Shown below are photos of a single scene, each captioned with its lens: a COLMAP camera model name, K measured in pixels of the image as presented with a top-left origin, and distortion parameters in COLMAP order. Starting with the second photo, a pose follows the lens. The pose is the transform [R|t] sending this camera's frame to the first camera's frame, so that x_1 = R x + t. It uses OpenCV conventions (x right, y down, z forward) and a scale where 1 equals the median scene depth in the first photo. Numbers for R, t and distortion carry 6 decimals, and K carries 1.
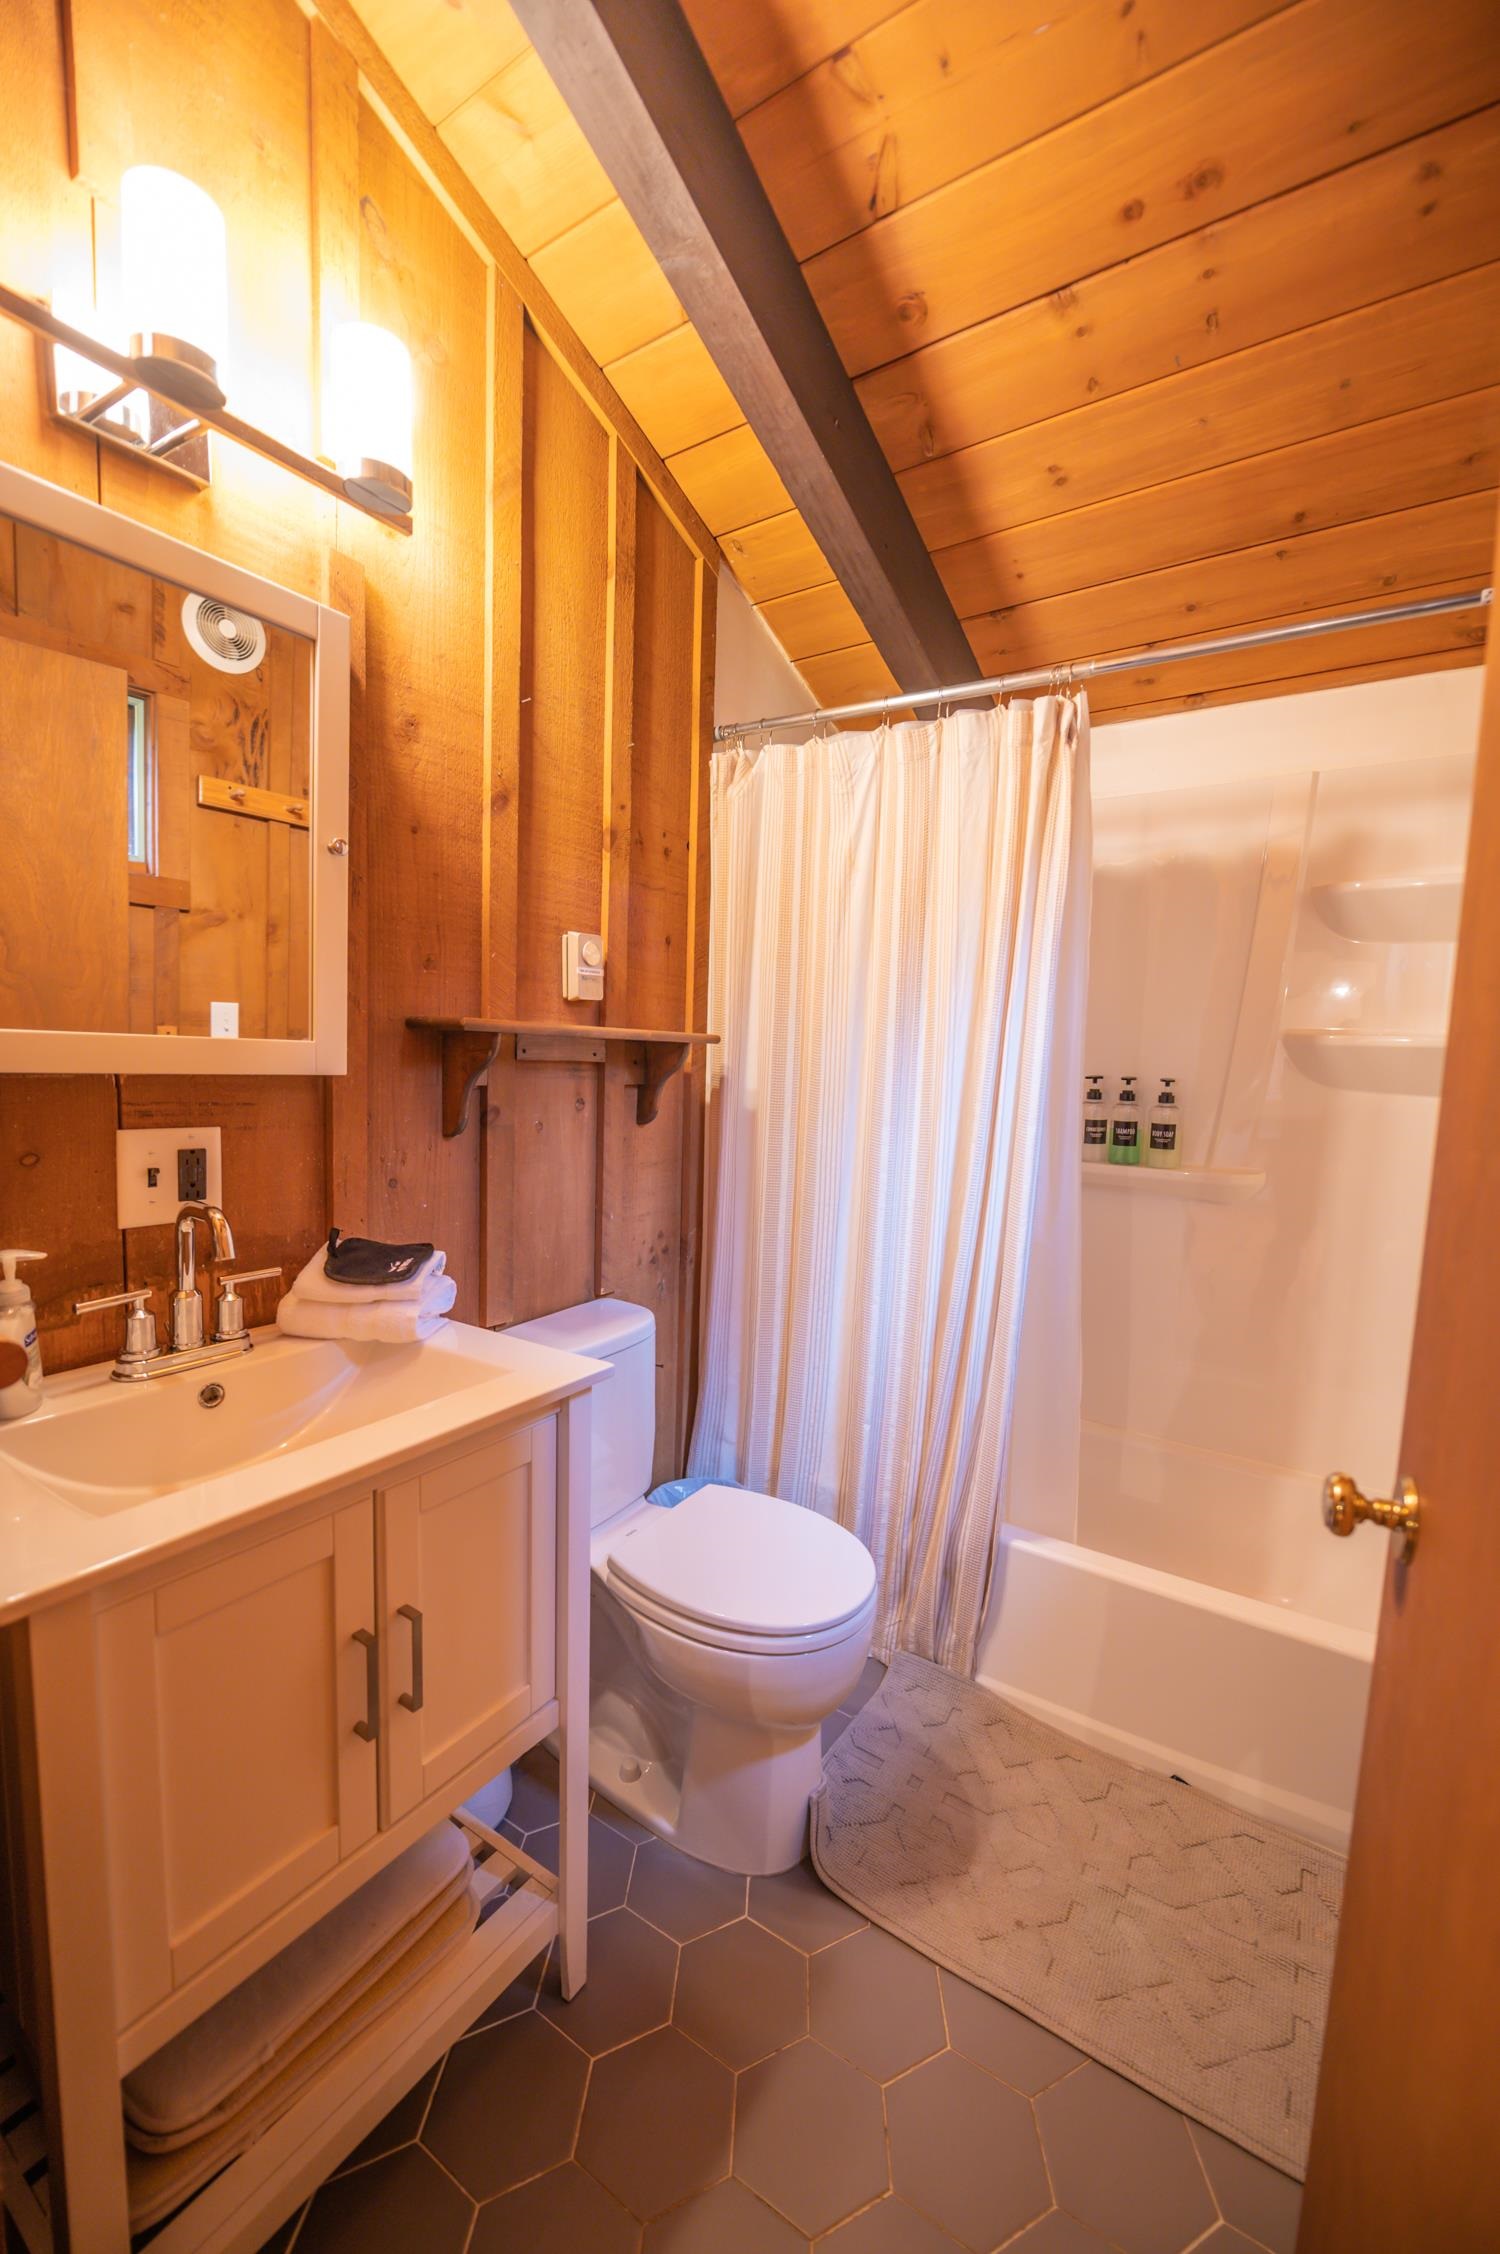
lens RADIAL K [[897.7, 0, 755.9], [0, 897.7, 1122.9], [0, 0, 1]] dist [-0.003497, -0.000093]
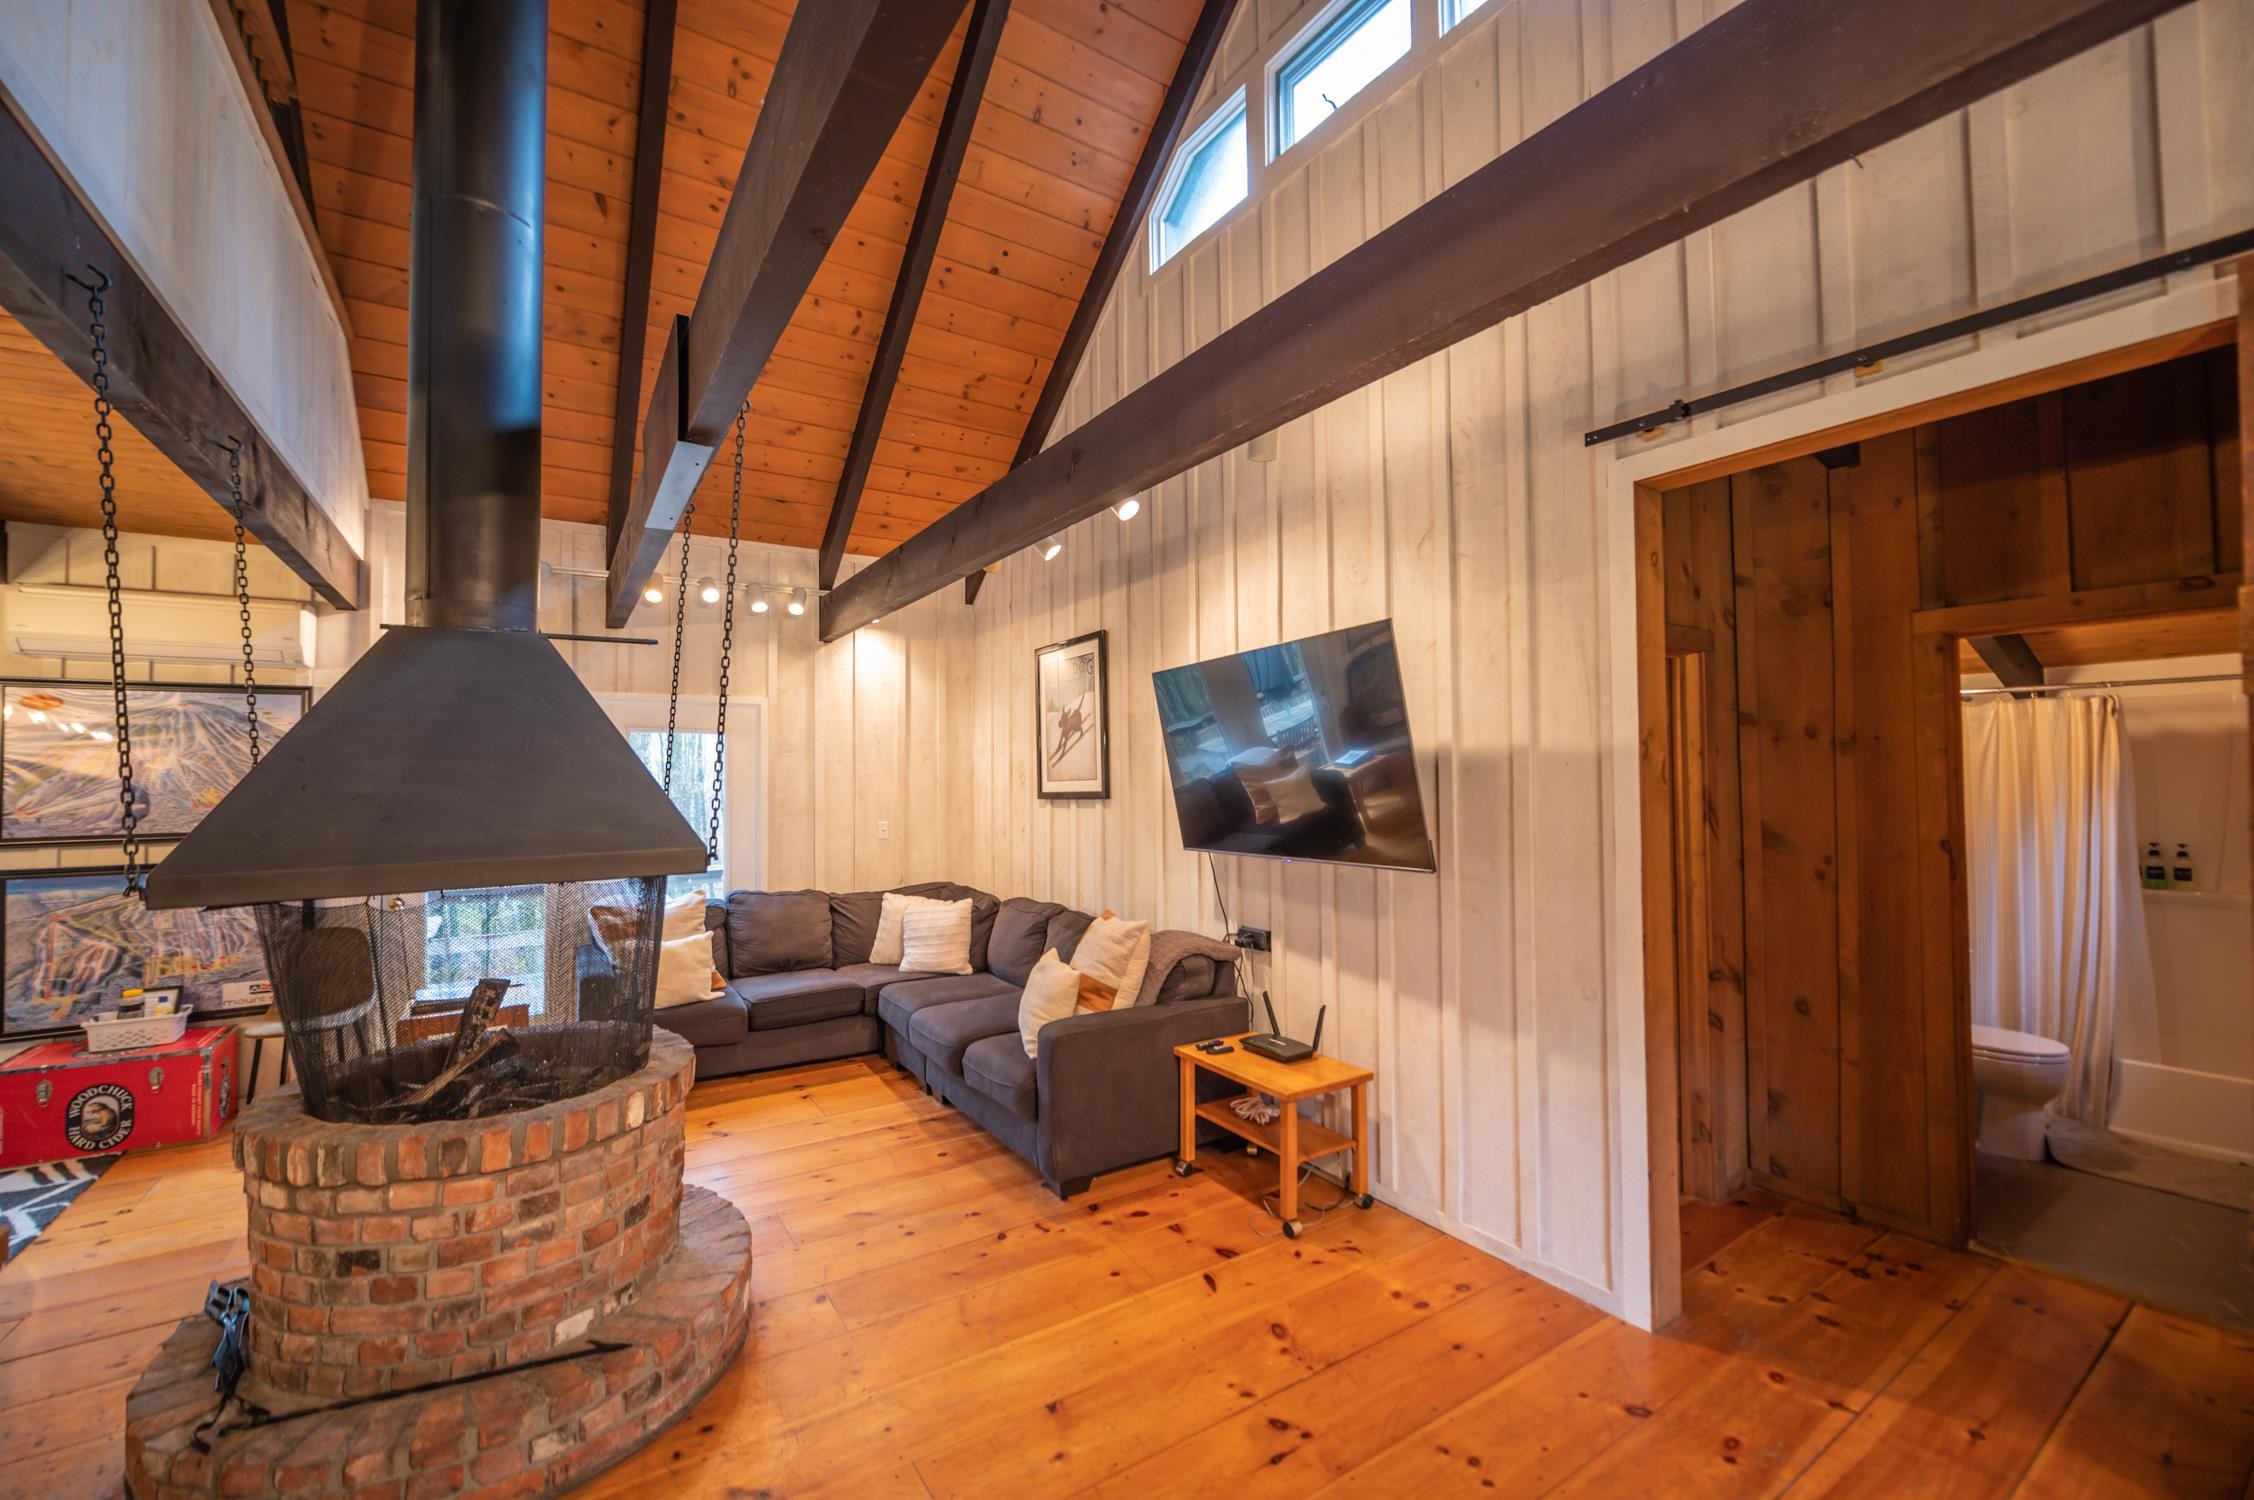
lens RADIAL K [[897.7, 0, 1122.1], [0, 897.7, 756.5], [0, 0, 1]] dist [-0.003497, -0.000093]
pose [[0.917936, -0.064588, -0.391435, -1.208365], [0.021624, 0.993338, -0.113194, -0.094325], [0.396138, 0.095441, 0.913217, -2.329039]]
